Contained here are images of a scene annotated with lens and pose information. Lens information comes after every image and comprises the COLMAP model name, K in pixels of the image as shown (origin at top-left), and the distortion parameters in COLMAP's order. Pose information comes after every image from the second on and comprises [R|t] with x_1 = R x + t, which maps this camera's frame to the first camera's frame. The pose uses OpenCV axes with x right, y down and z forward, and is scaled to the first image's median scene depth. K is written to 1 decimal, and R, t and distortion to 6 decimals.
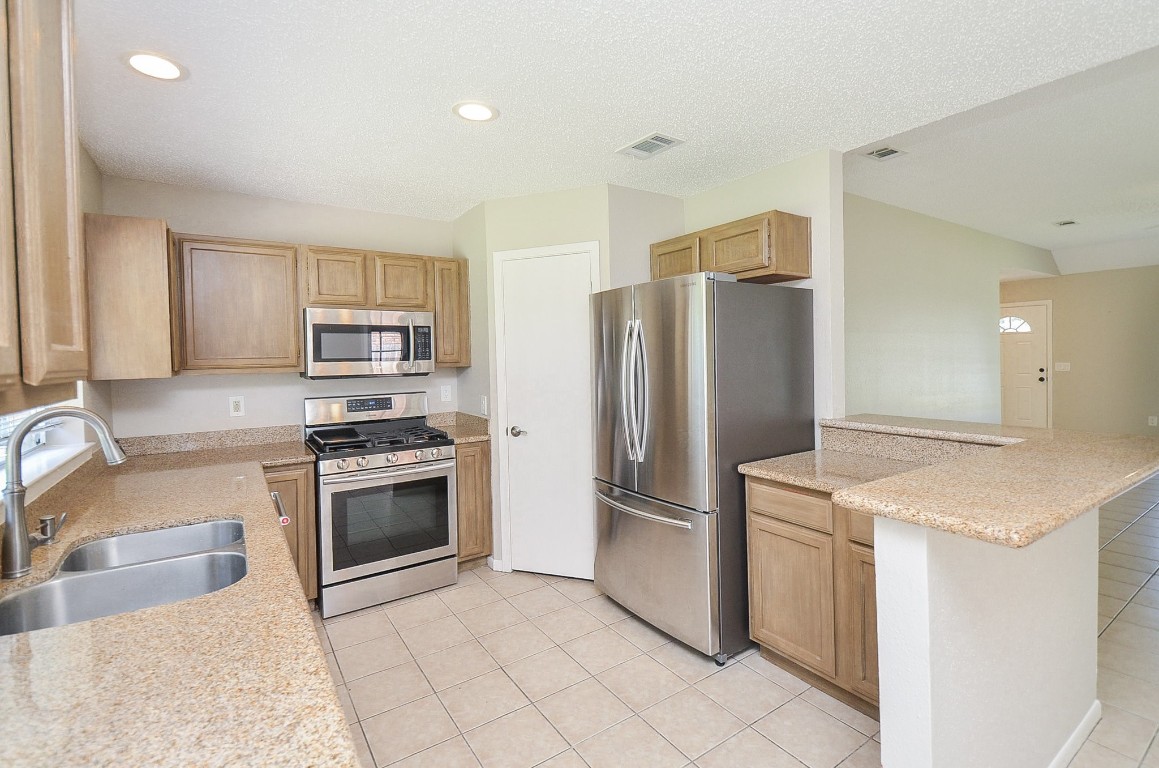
lens RADIAL K [[525.5, 0, 588.0], [0, 525.5, 369.8], [0, 0, 1]] dist [0.046600, -0.026528]
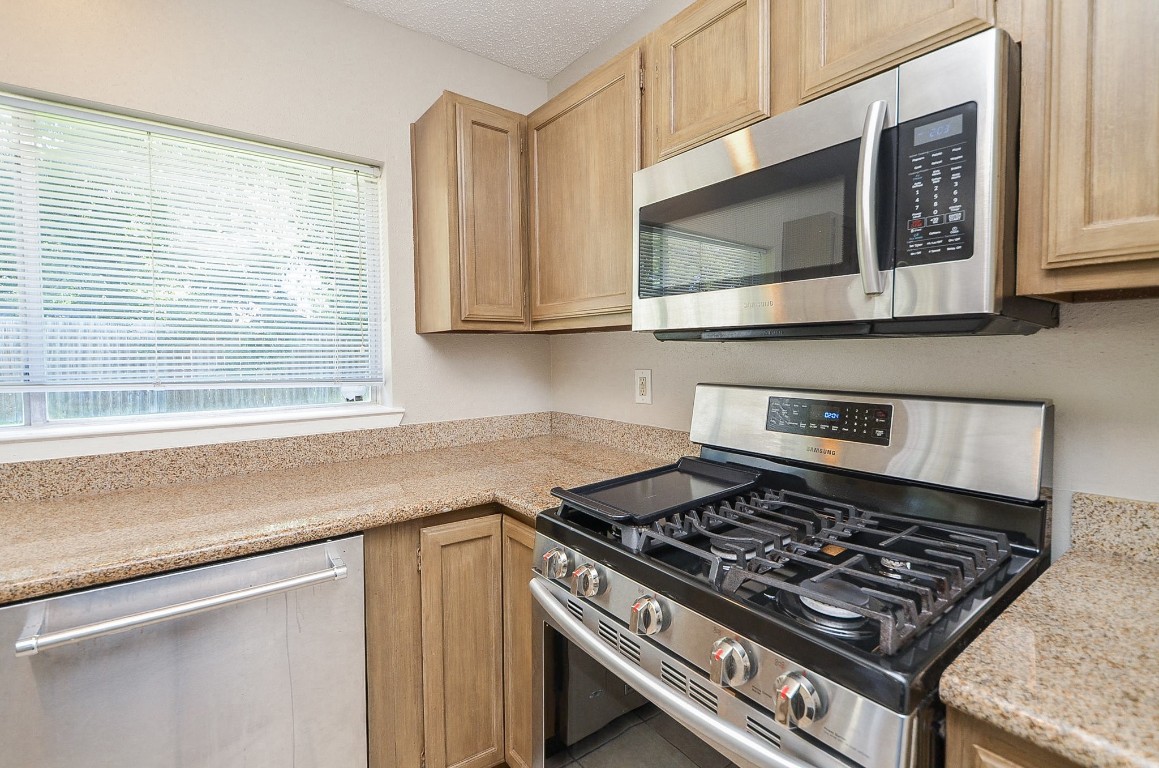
lens RADIAL K [[510.2, 0, 583.6], [0, 510.2, 376.0], [0, 0, 1]] dist [-0.001511, -0.006546]
pose [[0.076454, 0.065902, -0.994893, -0.101253], [-0.023916, 0.997647, 0.064247, 0.021661], [0.996786, 0.018882, 0.077850, 0.874366]]
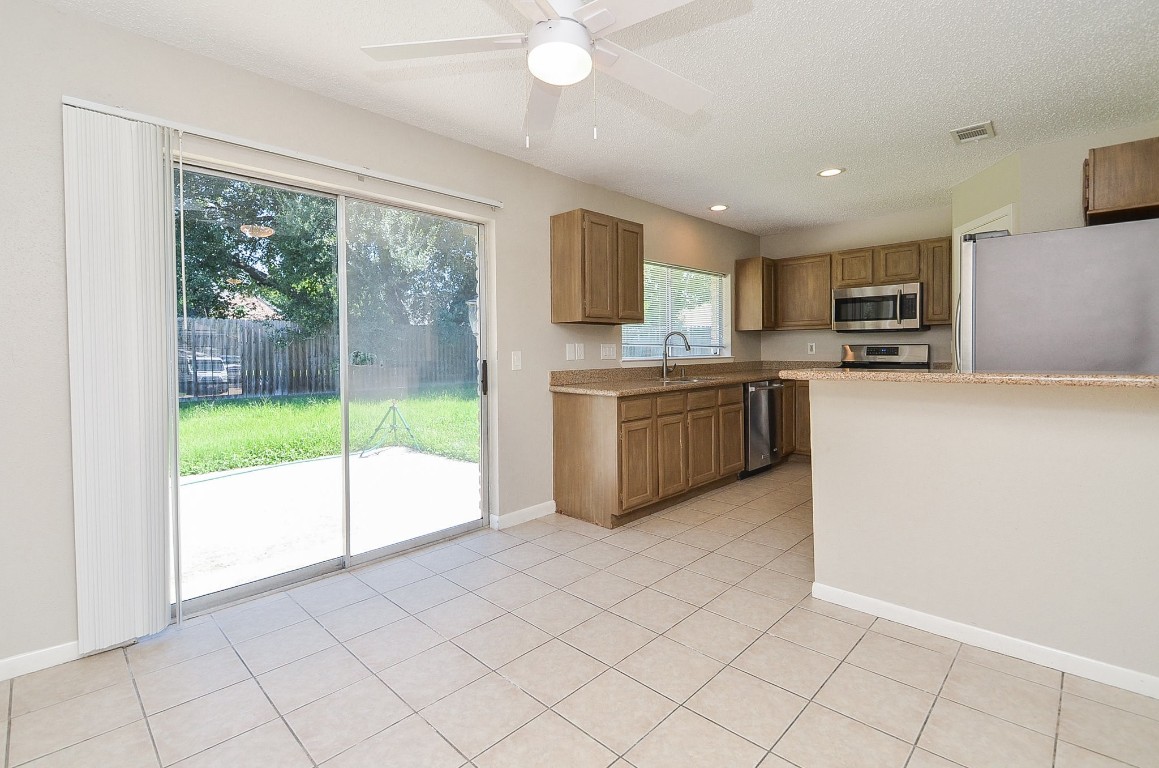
lens RADIAL K [[524.6, 0, 591.1], [0, 524.6, 357.1], [0, 0, 1]] dist [0.040251, -0.026038]
pose [[0.209347, 0.033360, -0.977272, 0.897885], [-0.021042, 0.999340, 0.029605, 0.059596], [0.977615, 0.014366, 0.209911, -0.089295]]
